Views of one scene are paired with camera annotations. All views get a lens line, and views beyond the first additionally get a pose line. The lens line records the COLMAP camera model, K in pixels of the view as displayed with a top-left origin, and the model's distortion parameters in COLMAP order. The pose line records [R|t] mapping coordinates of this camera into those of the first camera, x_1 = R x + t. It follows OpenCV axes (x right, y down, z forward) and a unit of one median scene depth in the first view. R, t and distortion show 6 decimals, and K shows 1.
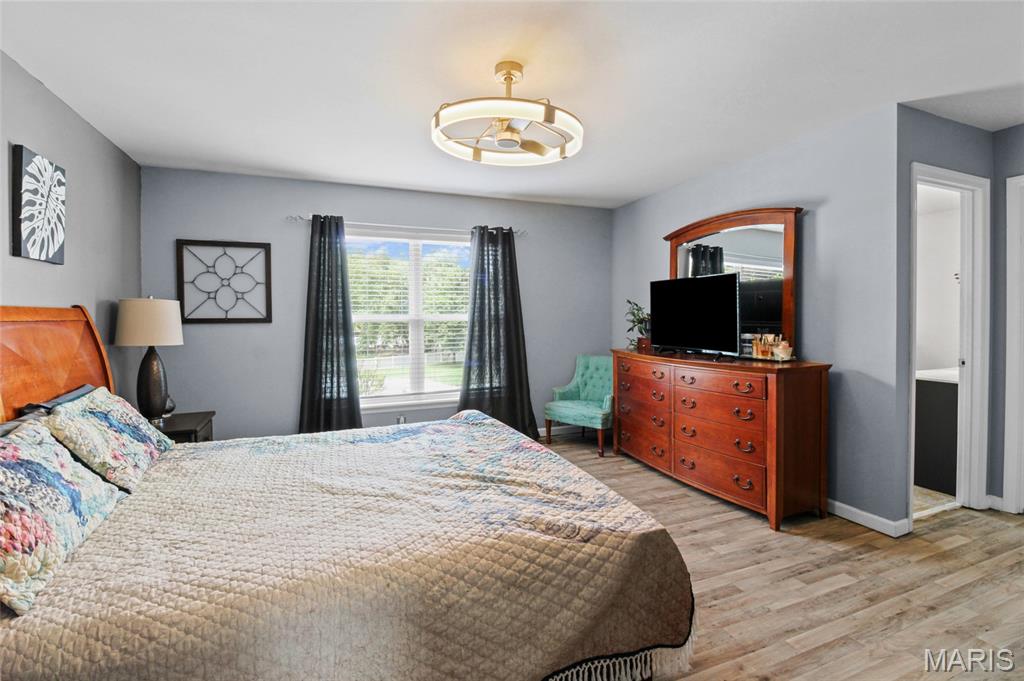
lens RADIAL K [[480.4, 0, 520.7], [0, 480.4, 321.5], [0, 0, 1]] dist [0.001802, -0.014255]
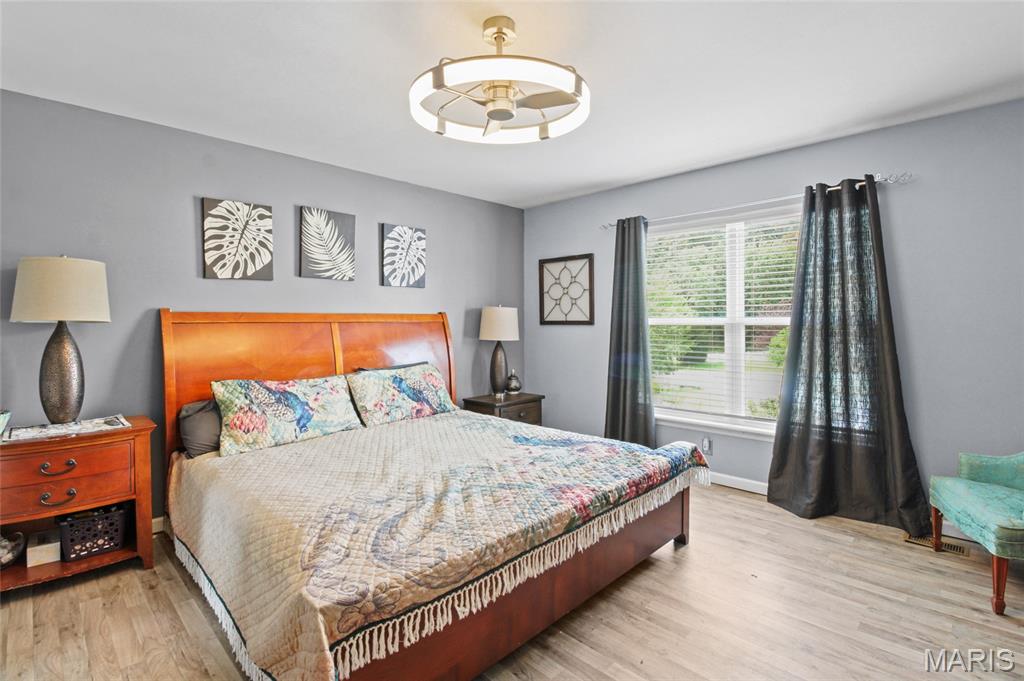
lens RADIAL K [[484.9, 0, 515.0], [0, 484.9, 327.1], [0, 0, 1]] dist [-0.013988, -0.000219]
pose [[0.388427, 0.014525, -0.921365, 0.471621], [-0.008565, 0.999889, 0.012152, -0.004711], [0.921440, 0.003172, 0.388509, 0.429144]]
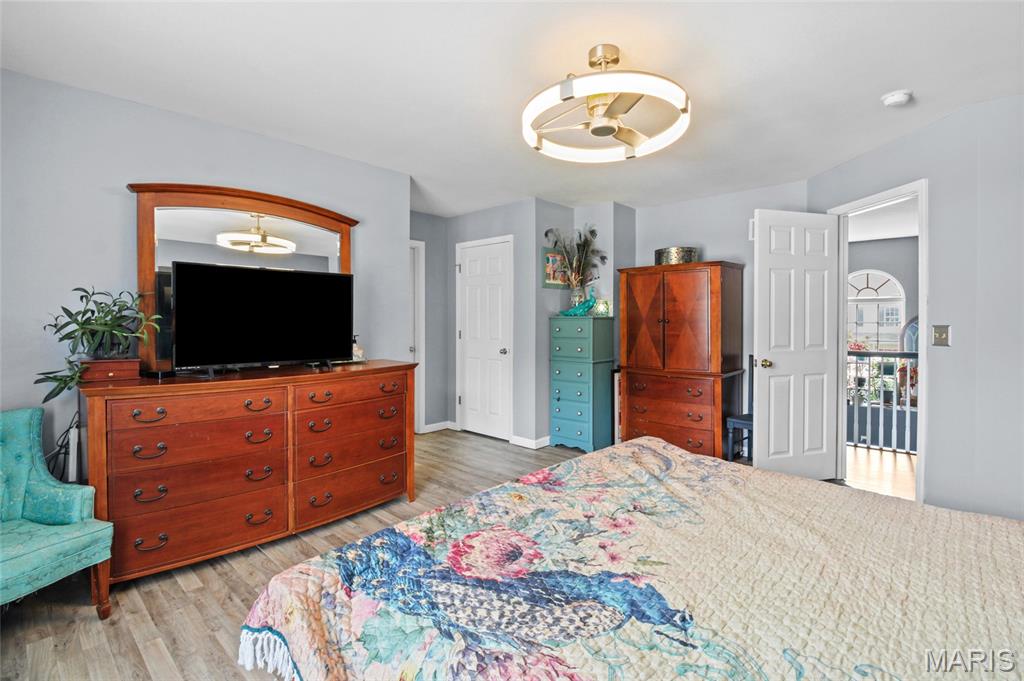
lens RADIAL K [[480.4, 0, 520.7], [0, 480.4, 321.5], [0, 0, 1]] dist [0.001802, -0.014255]
pose [[-0.431510, -0.001471, 0.902107, -0.484619], [0.011562, 0.999908, 0.007161, -0.007322], [-0.902034, 0.013521, -0.431453, 0.949487]]
